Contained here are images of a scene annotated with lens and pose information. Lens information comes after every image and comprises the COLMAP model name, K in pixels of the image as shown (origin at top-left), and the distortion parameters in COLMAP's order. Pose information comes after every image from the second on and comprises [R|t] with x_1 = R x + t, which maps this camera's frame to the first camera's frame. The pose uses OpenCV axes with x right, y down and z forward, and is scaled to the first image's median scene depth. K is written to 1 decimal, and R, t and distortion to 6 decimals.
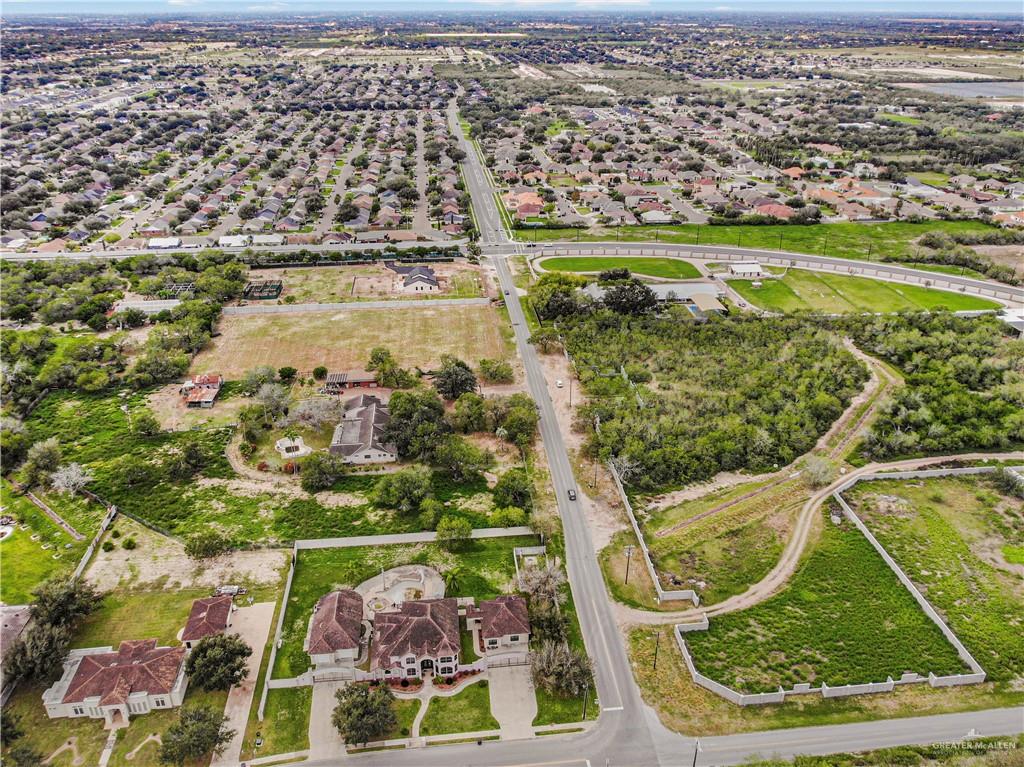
lens RADIAL K [[783.6, 0, 515.3], [0, 783.6, 383.7], [0, 0, 1]] dist [-0.008900, 0.000089]
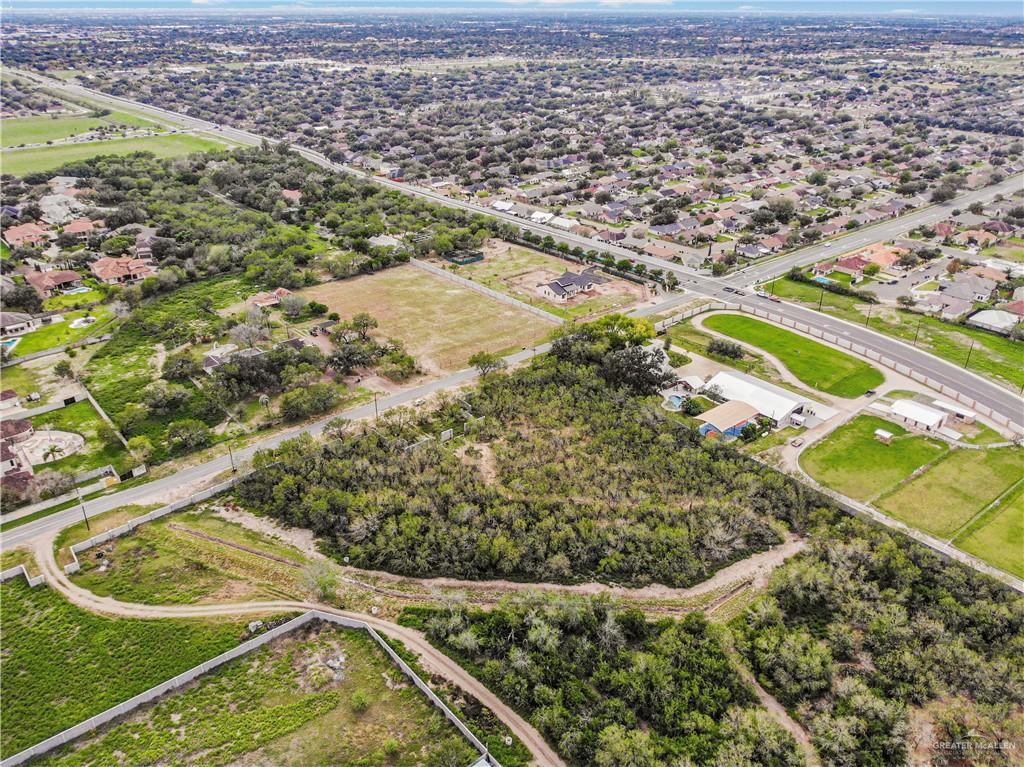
lens RADIAL K [[772.7, 0, 515.1], [0, 772.7, 383.7], [0, 0, 1]] dist [-0.008642, -0.000357]
pose [[0.565845, 0.365630, -0.739009, 0.650059], [-0.361112, 0.915661, 0.176533, -0.184279], [0.741227, 0.166975, 0.650155, 0.378621]]
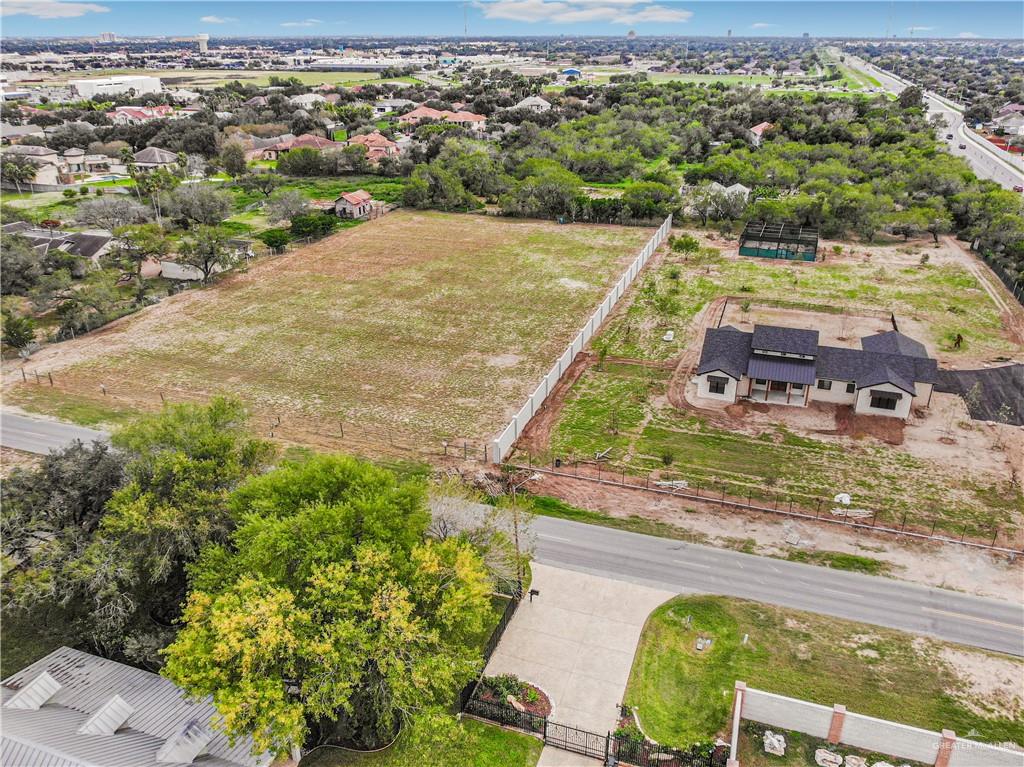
lens RADIAL K [[783.6, 0, 515.3], [0, 783.6, 383.7], [0, 0, 1]] dist [-0.008900, 0.000089]
pose [[-0.424594, 0.369024, -0.826766, 0.149927], [-0.395030, 0.746154, 0.535915, -0.252272], [0.814660, 0.554144, -0.171037, 1.055436]]
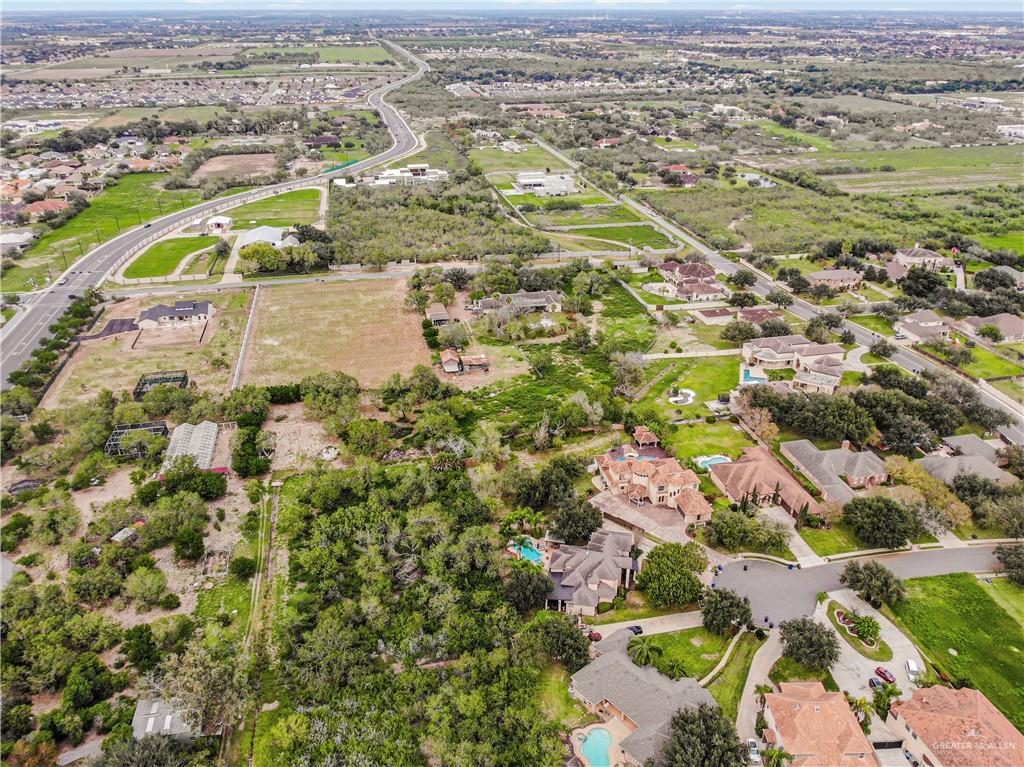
lens RADIAL K [[788.1, 0, 515.1], [0, 788.1, 383.1], [0, 0, 1]] dist [-0.009479, 0.001331]
pose [[-0.103602, -0.434332, 0.894775, -1.086949], [0.433551, 0.789931, 0.433639, -0.318837], [-0.895154, 0.432856, 0.106467, 0.651072]]
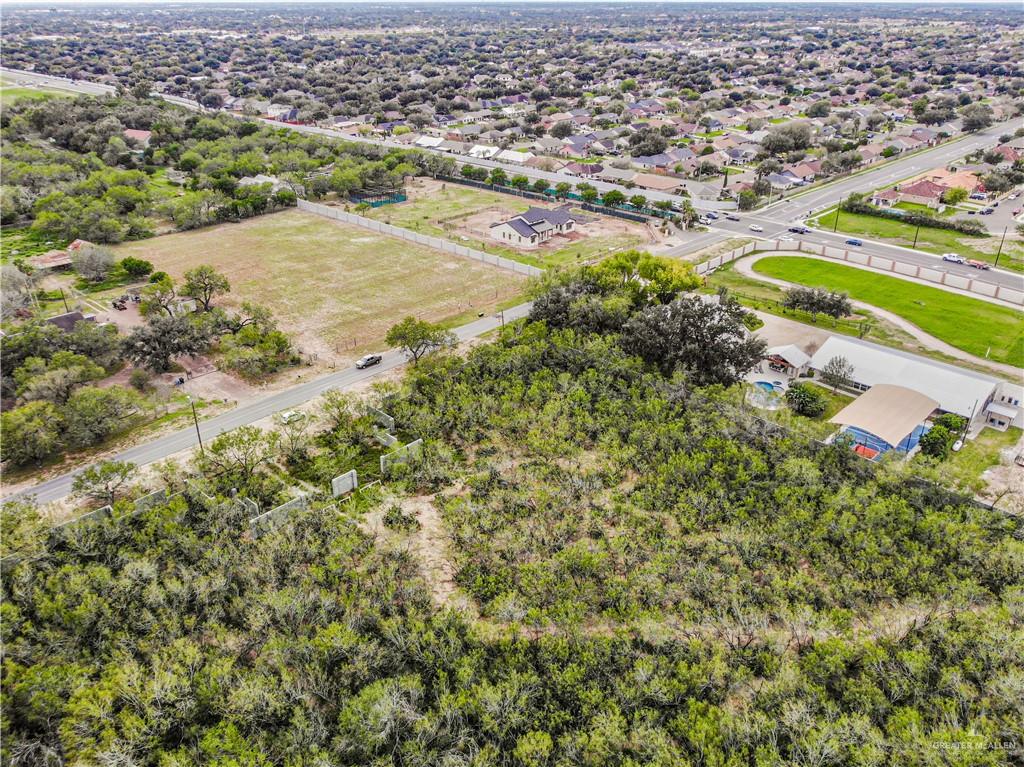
lens RADIAL K [[783.6, 0, 515.3], [0, 783.6, 383.7], [0, 0, 1]] dist [-0.008900, 0.000089]
pose [[0.644384, 0.338625, -0.685640, 0.384088], [-0.332550, 0.931479, 0.147501, -0.111918], [0.688607, 0.132963, 0.712840, 0.596197]]
